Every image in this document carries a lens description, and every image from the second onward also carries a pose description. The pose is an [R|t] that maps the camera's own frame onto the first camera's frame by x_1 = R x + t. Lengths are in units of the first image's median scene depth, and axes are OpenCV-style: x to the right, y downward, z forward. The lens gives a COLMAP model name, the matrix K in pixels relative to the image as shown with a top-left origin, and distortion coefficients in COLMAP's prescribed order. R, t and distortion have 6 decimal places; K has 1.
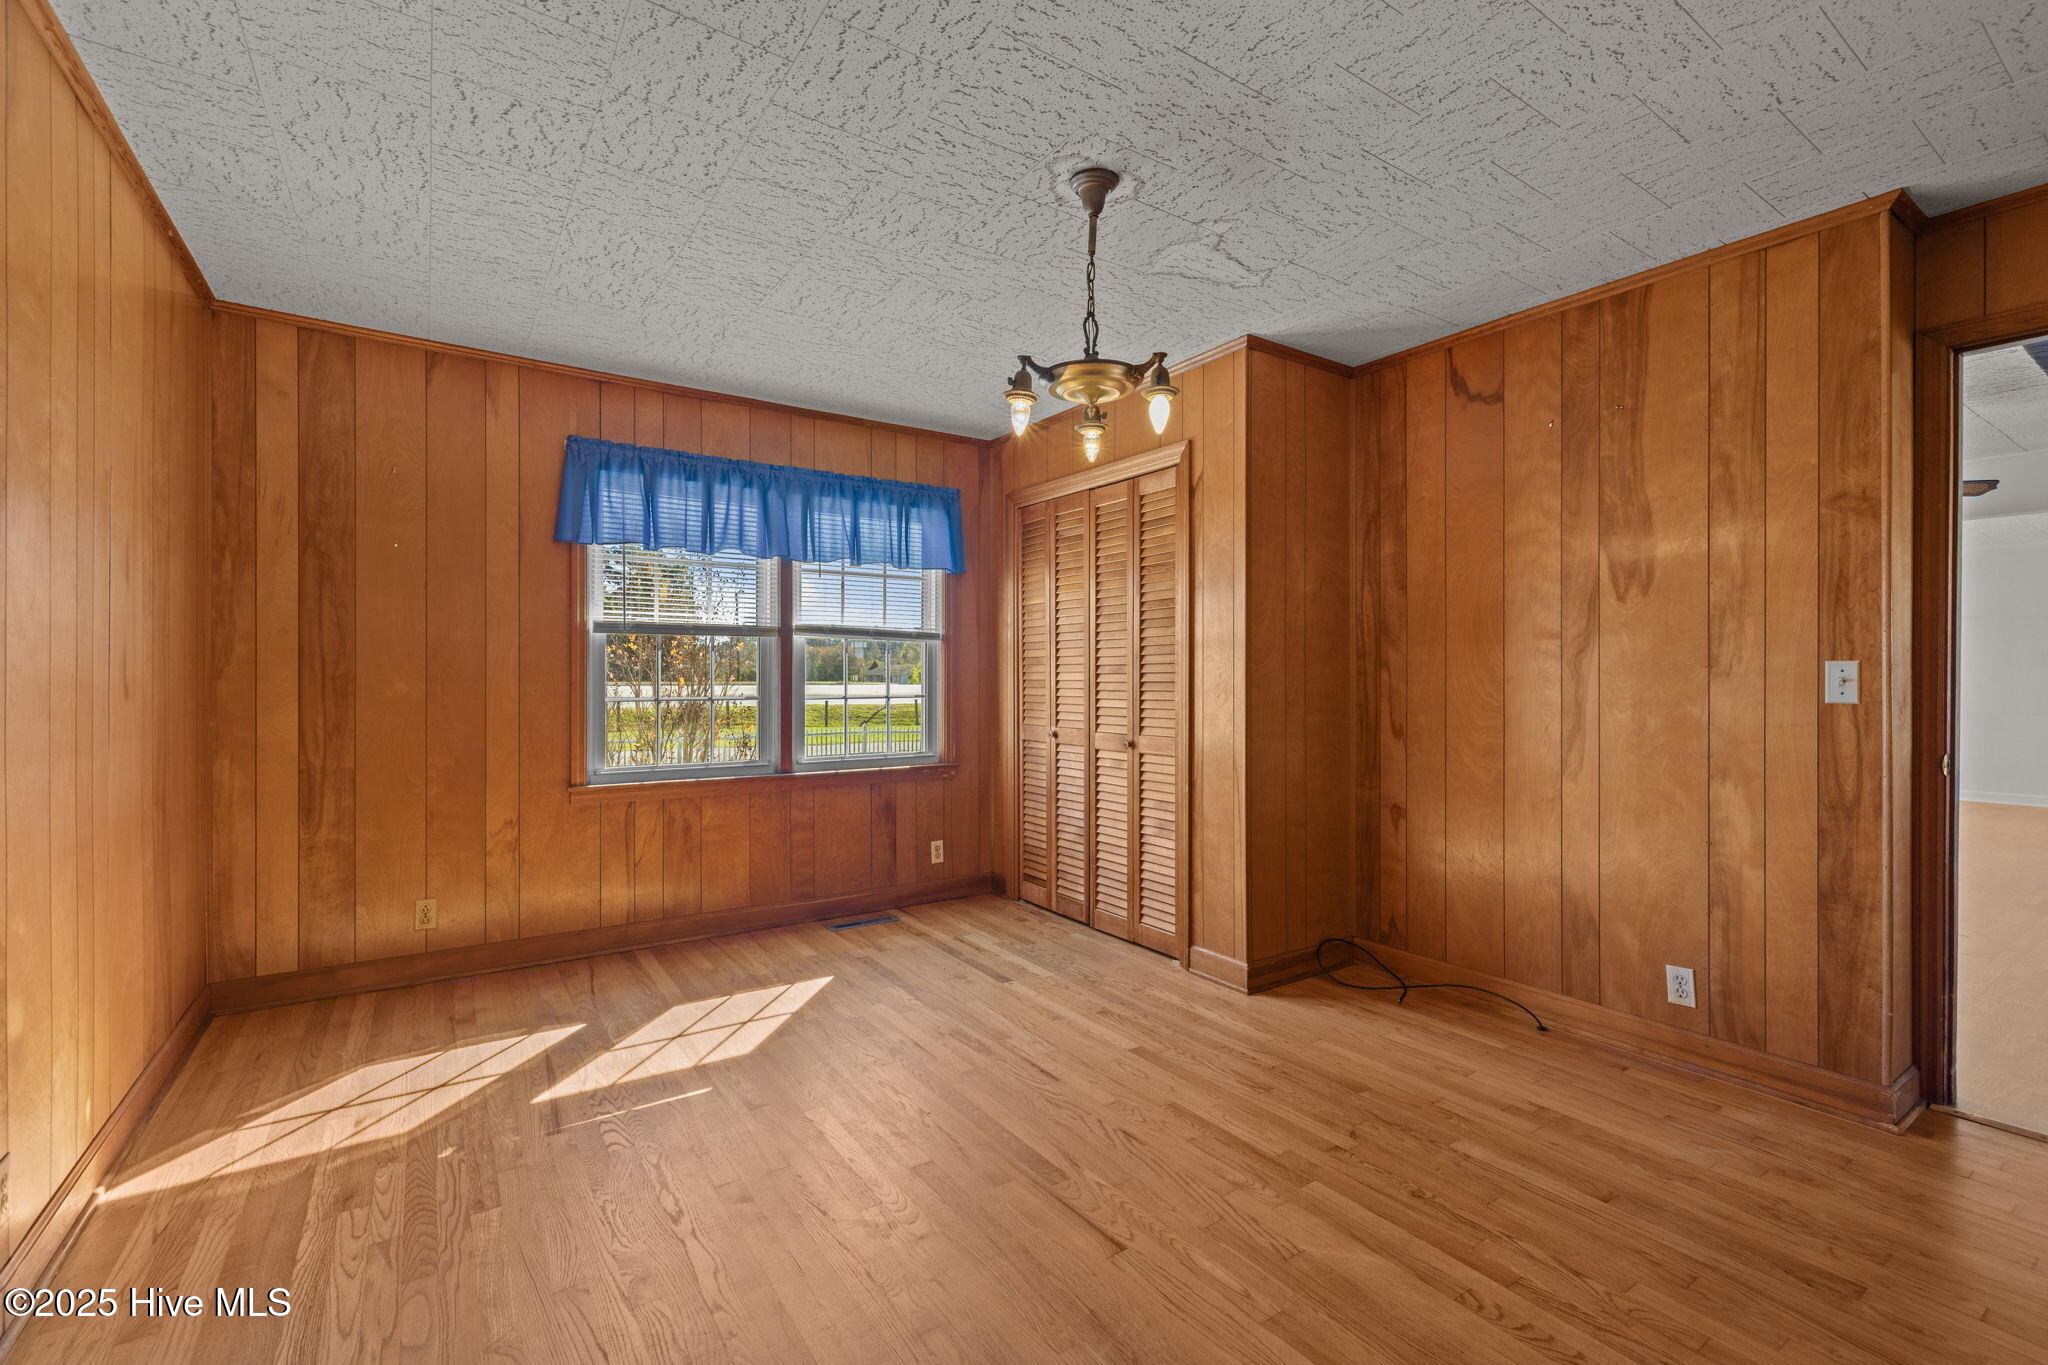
lens RADIAL K [[875.8, 0, 1013.9], [0, 875.8, 677.6], [0, 0, 1]] dist [-0.001994, -0.000289]
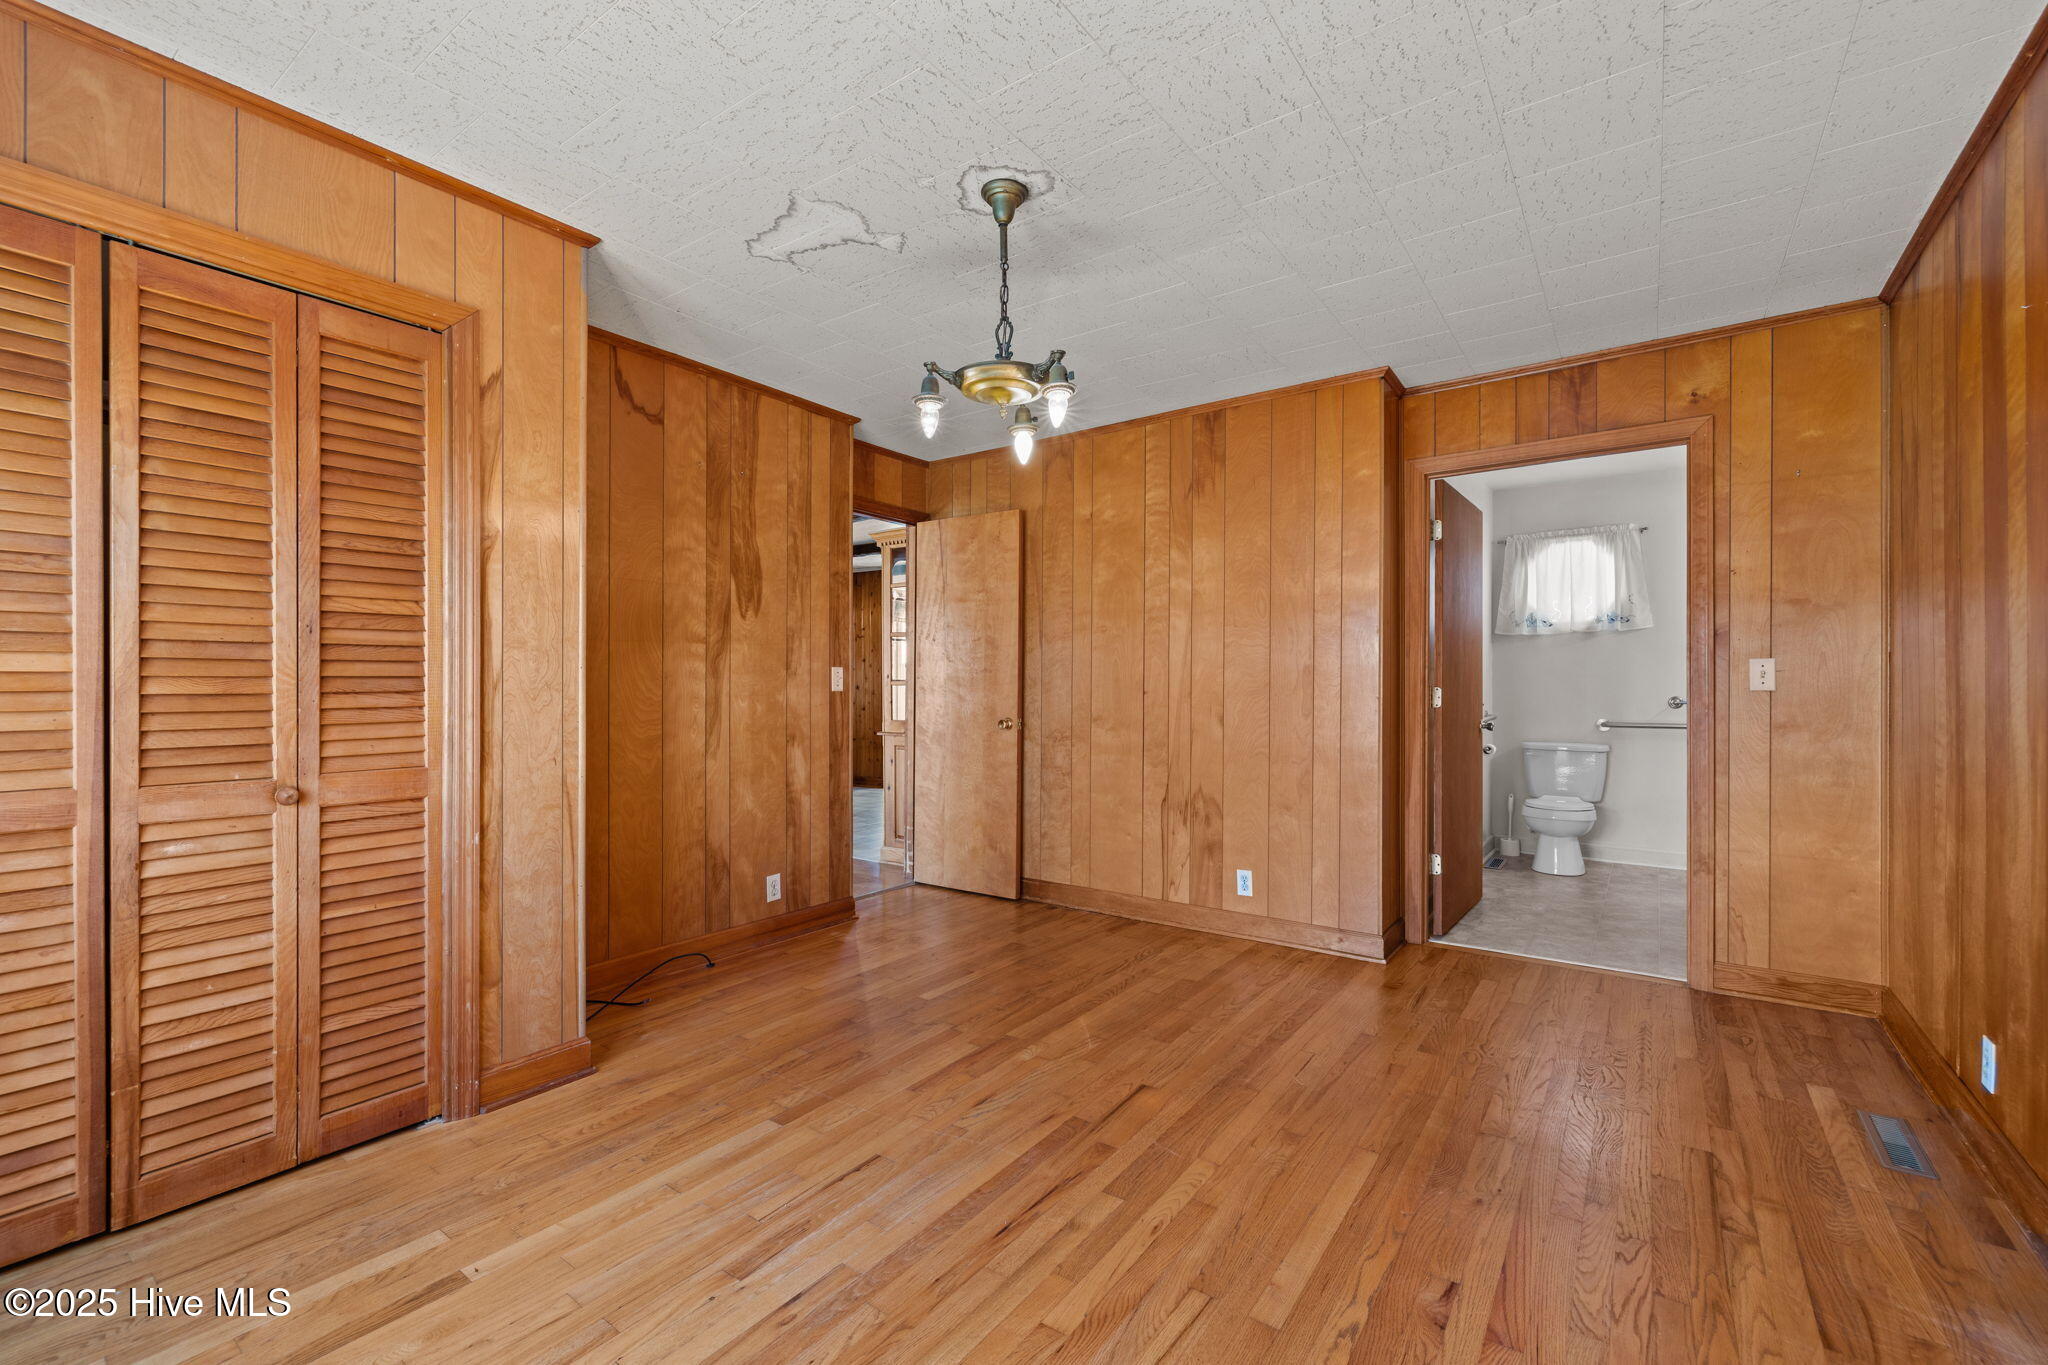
lens RADIAL K [[875.8, 0, 1013.2], [0, 875.8, 685.9], [0, 0, 1]] dist [-0.001994, -0.000289]
pose [[-0.341233, -0.001297, 0.939978, -0.698431], [0.000313, 0.999999, 0.001493, 0.013644], [-0.939979, 0.000803, -0.341232, 1.055753]]
